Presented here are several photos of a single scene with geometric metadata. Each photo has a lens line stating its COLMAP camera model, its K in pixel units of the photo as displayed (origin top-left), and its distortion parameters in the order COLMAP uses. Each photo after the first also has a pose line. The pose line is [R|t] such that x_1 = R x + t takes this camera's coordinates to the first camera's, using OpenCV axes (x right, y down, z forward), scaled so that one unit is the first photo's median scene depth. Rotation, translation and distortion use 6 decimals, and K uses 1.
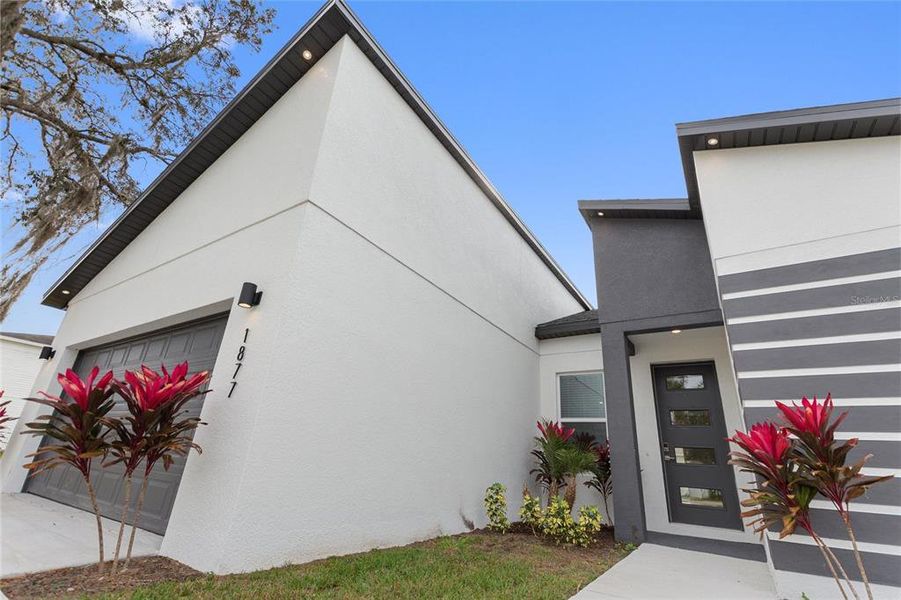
lens RADIAL K [[392.3, 0, 451.7], [0, 392.3, 306.2], [0, 0, 1]] dist [0.002669, 0.000465]
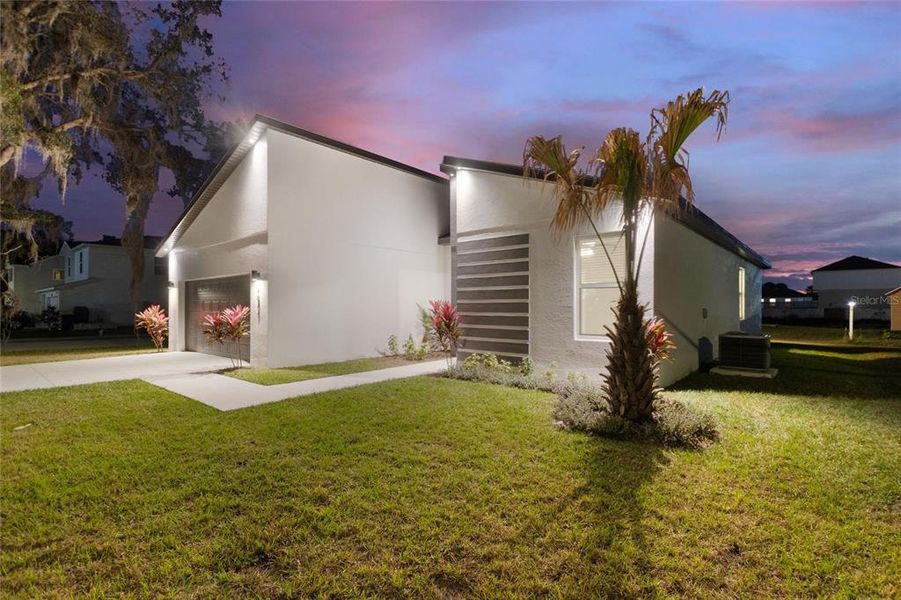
lens RADIAL K [[426.6, 0, 448.6], [0, 426.6, 298.3], [0, 0, 1]] dist [-0.001709, 0.000134]
pose [[0.987876, -0.066884, -0.140096, 0.825540], [0.111888, 0.932331, 0.343861, -0.531998], [0.107618, -0.355368, 0.928511, -1.113545]]
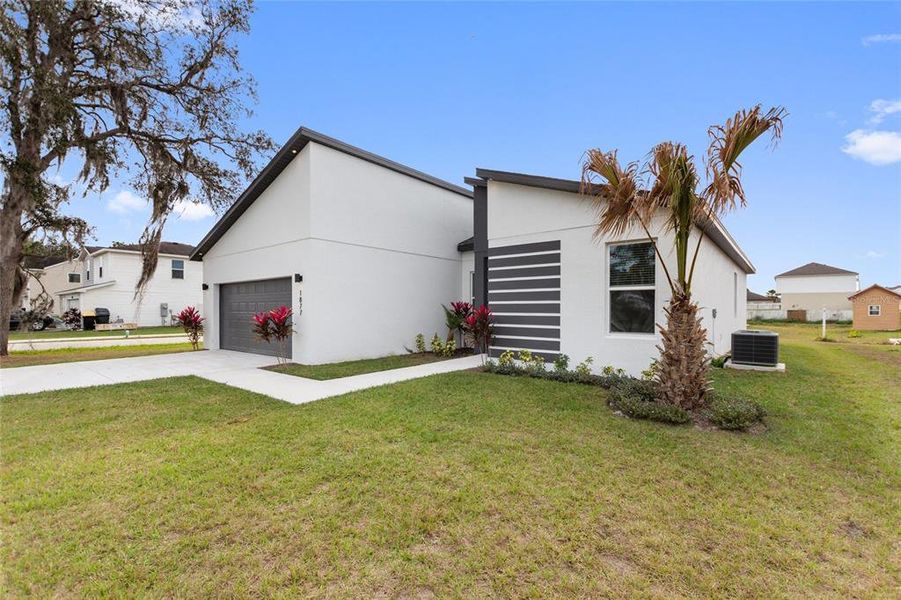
lens RADIAL K [[392.3, 0, 451.7], [0, 392.3, 306.2], [0, 0, 1]] dist [0.002669, 0.000465]
pose [[0.991190, -0.064785, -0.115524, 0.635964], [0.102458, 0.927777, 0.358791, -0.545425], [0.083936, -0.367467, 0.926241, -1.131823]]
